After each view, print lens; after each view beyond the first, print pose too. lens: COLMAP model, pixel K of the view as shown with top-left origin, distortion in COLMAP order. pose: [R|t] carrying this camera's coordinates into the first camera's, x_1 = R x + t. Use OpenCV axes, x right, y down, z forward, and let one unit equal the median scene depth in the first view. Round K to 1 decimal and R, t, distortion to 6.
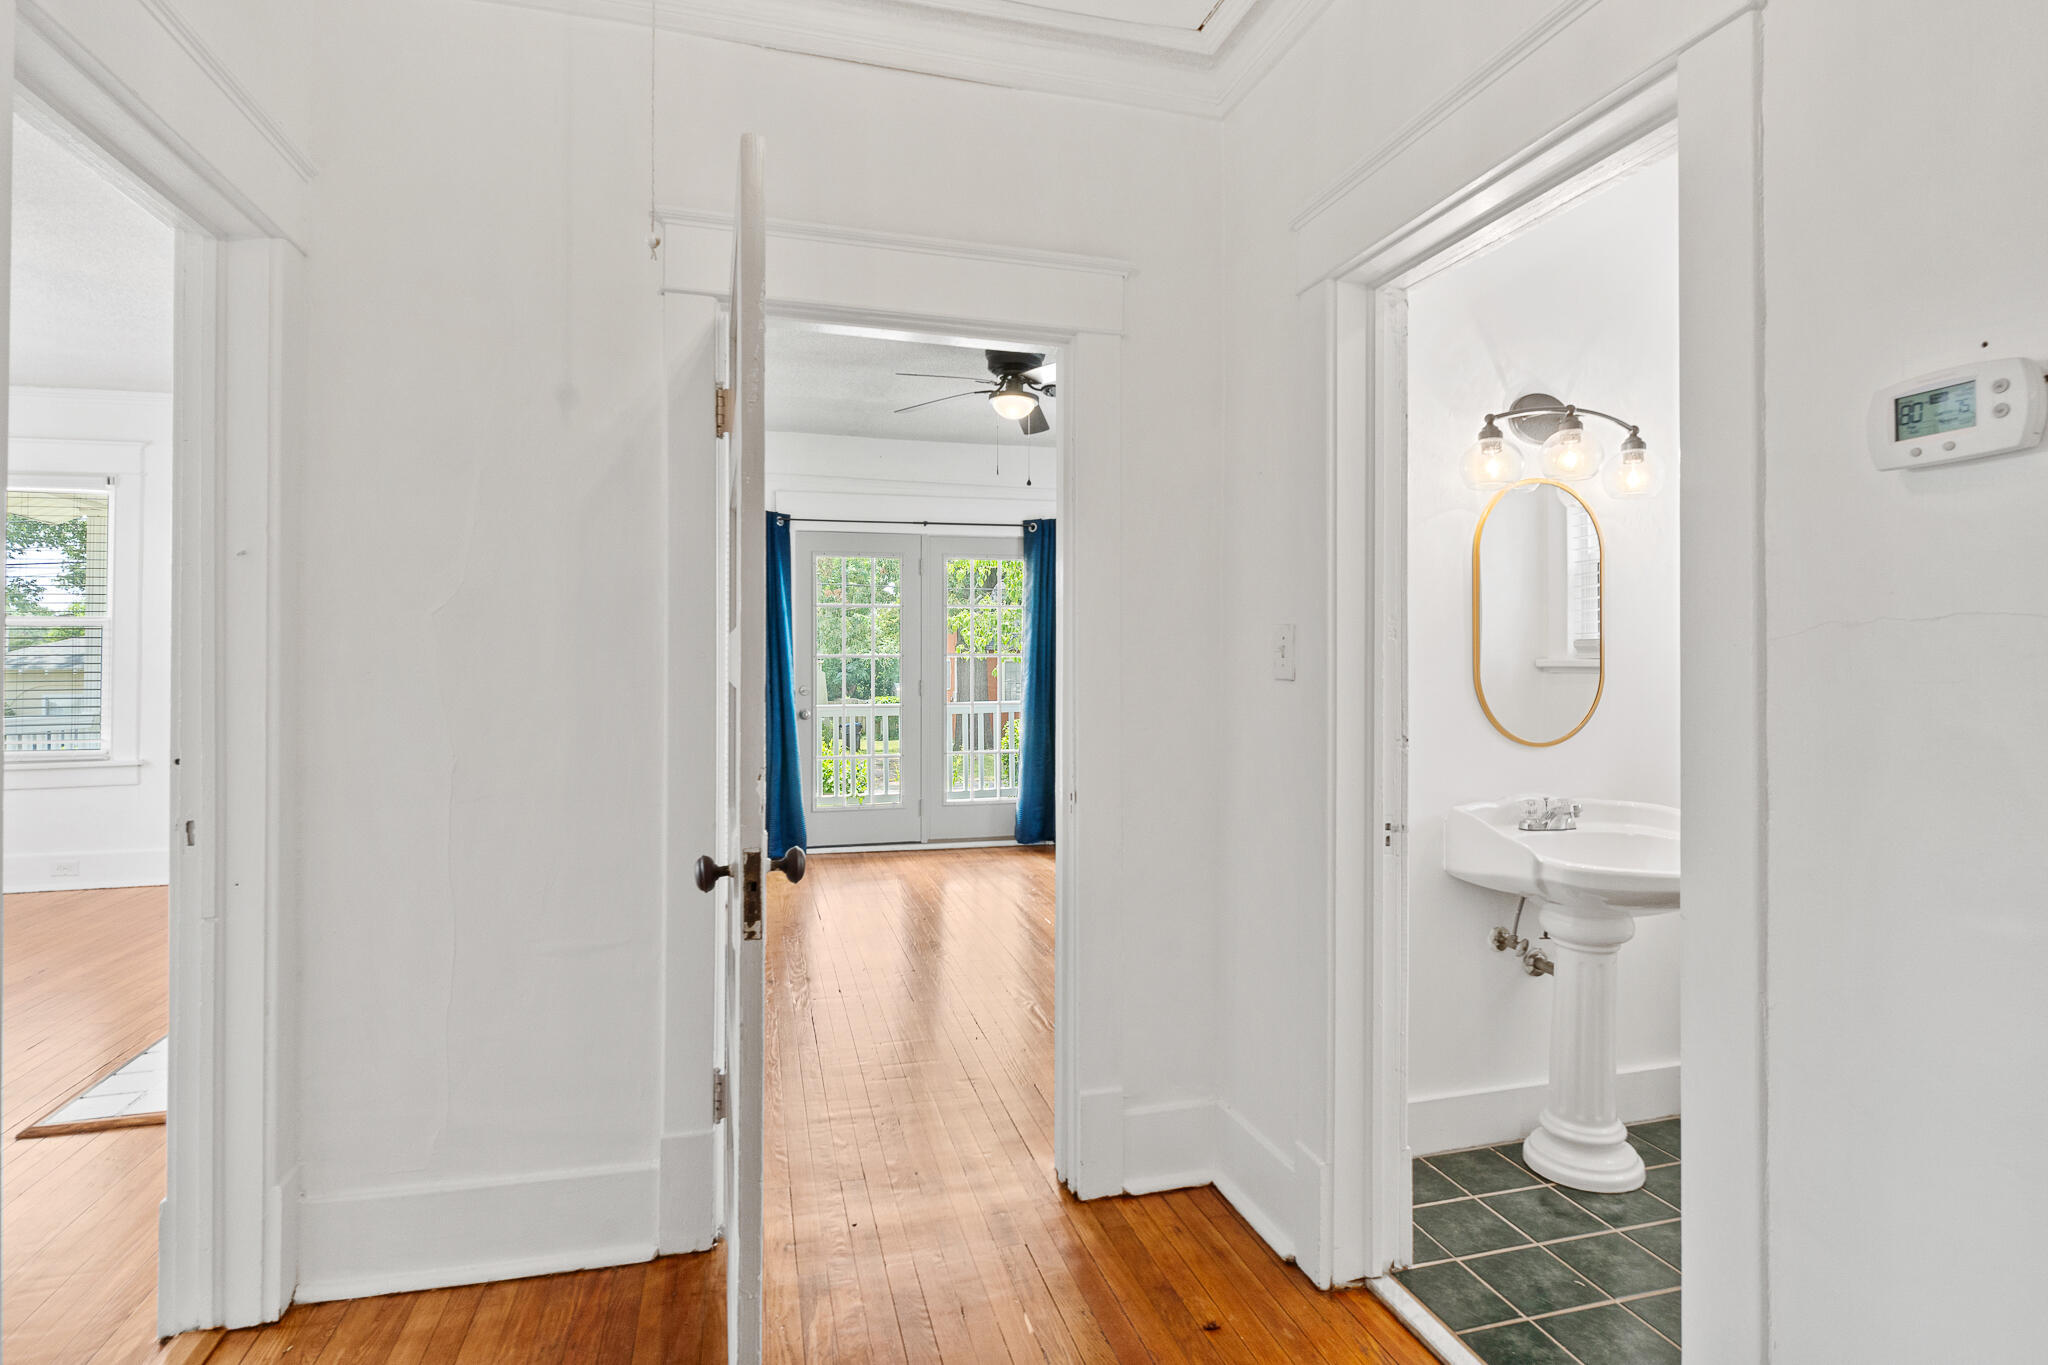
lens RADIAL K [[1044.0, 0, 1022.7], [0, 1044.0, 667.1], [0, 0, 1]] dist [0.003796, 0.000395]
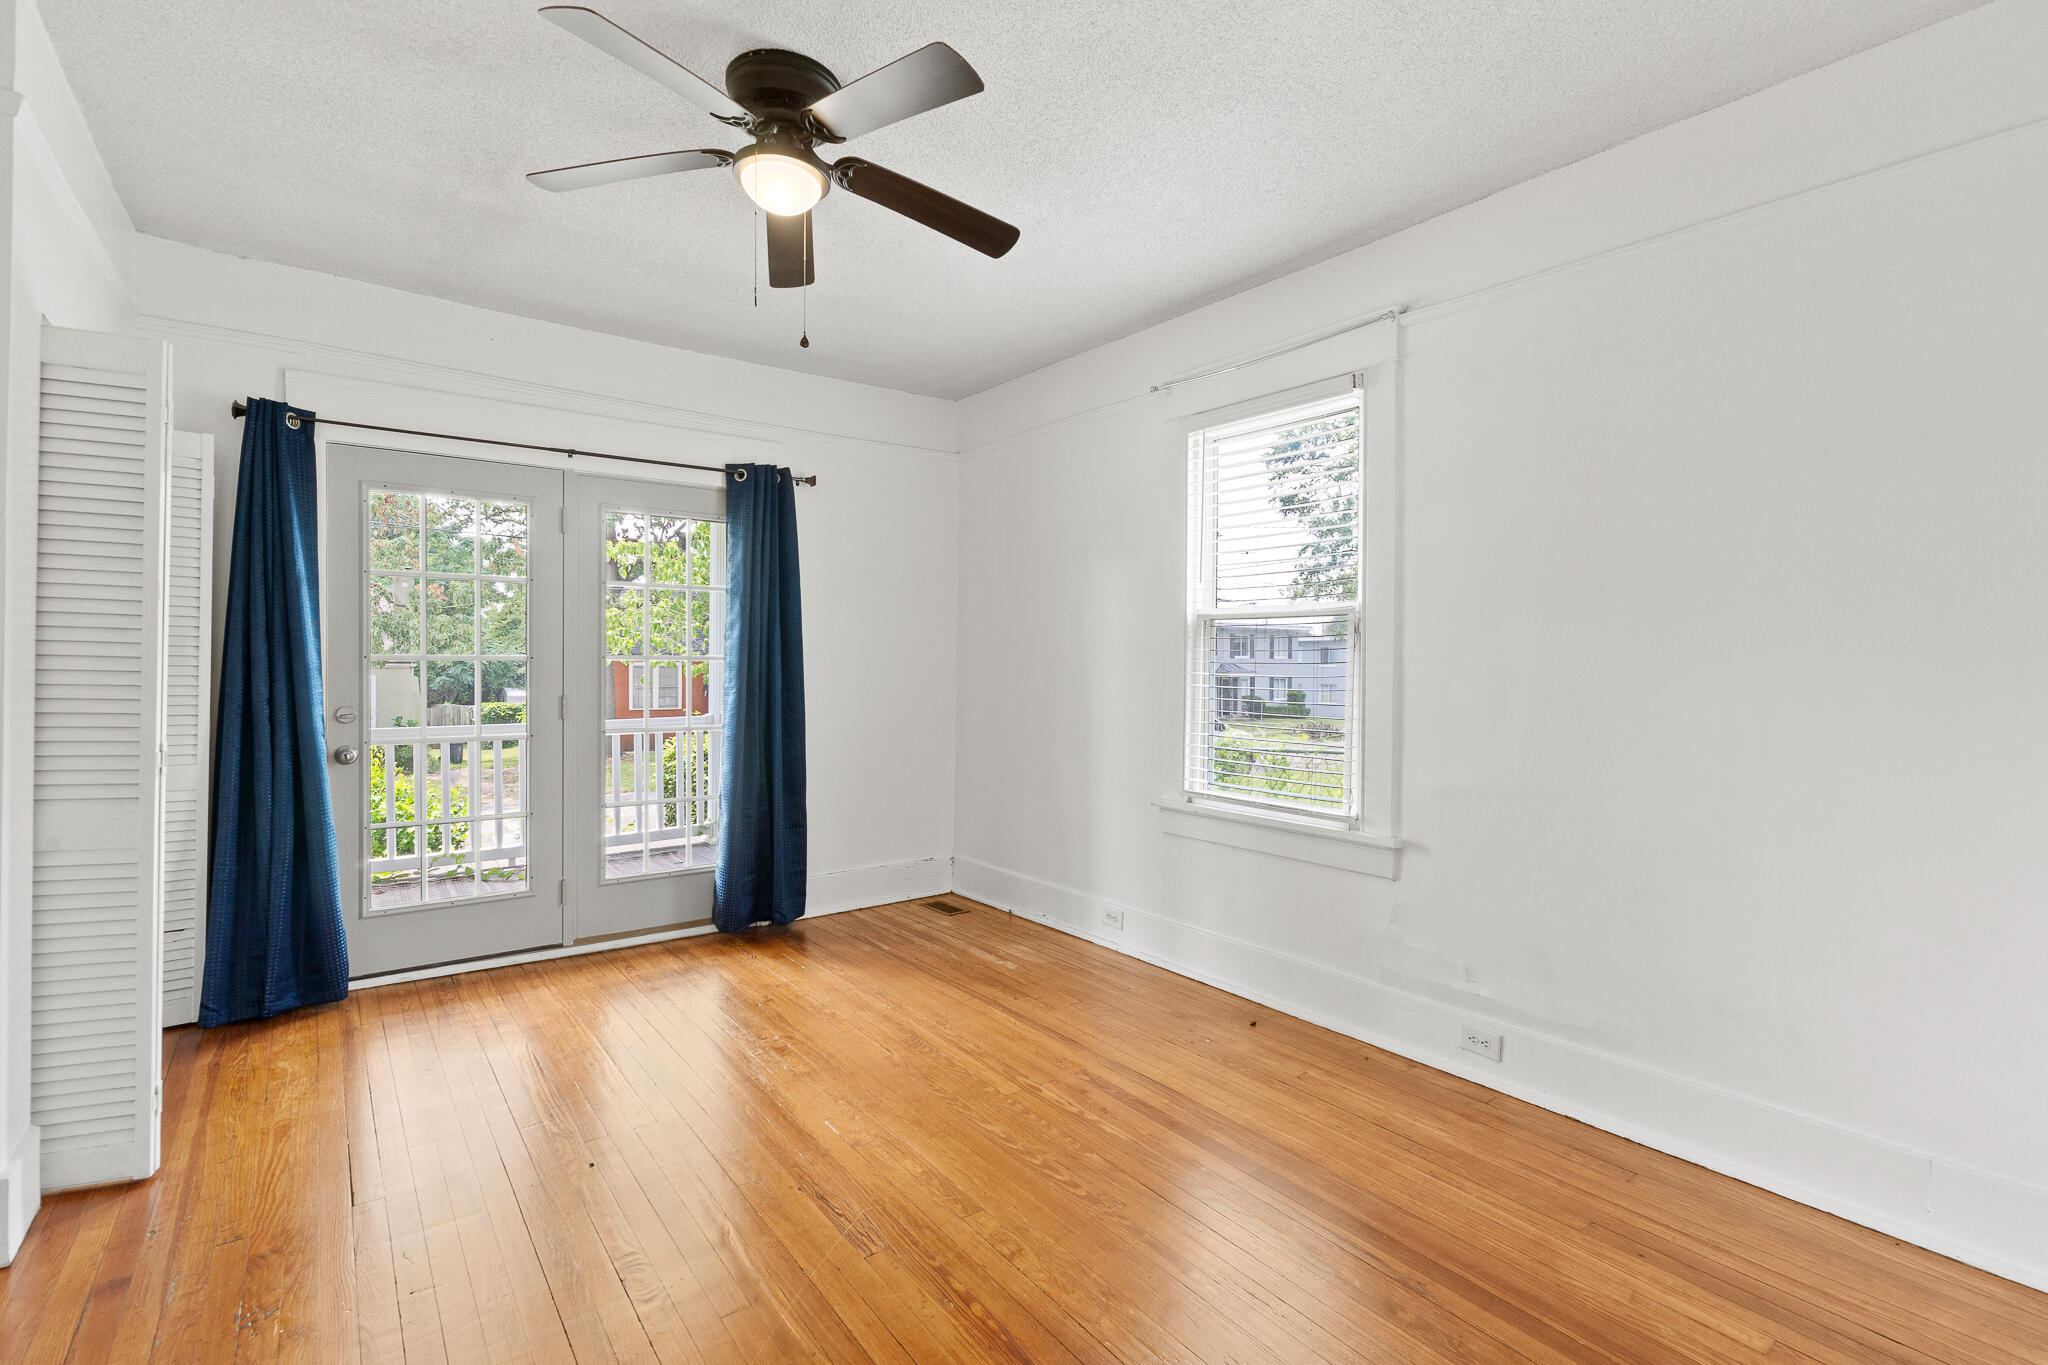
lens RADIAL K [[932.1, 0, 1025.3], [0, 932.1, 676.6], [0, 0, 1]] dist [-0.003191, -0.000589]
pose [[0.925626, 0.000962, 0.378439, -0.051153], [-0.003053, 0.999983, 0.004926, -0.002796], [-0.378428, -0.005715, 0.925613, 0.361912]]
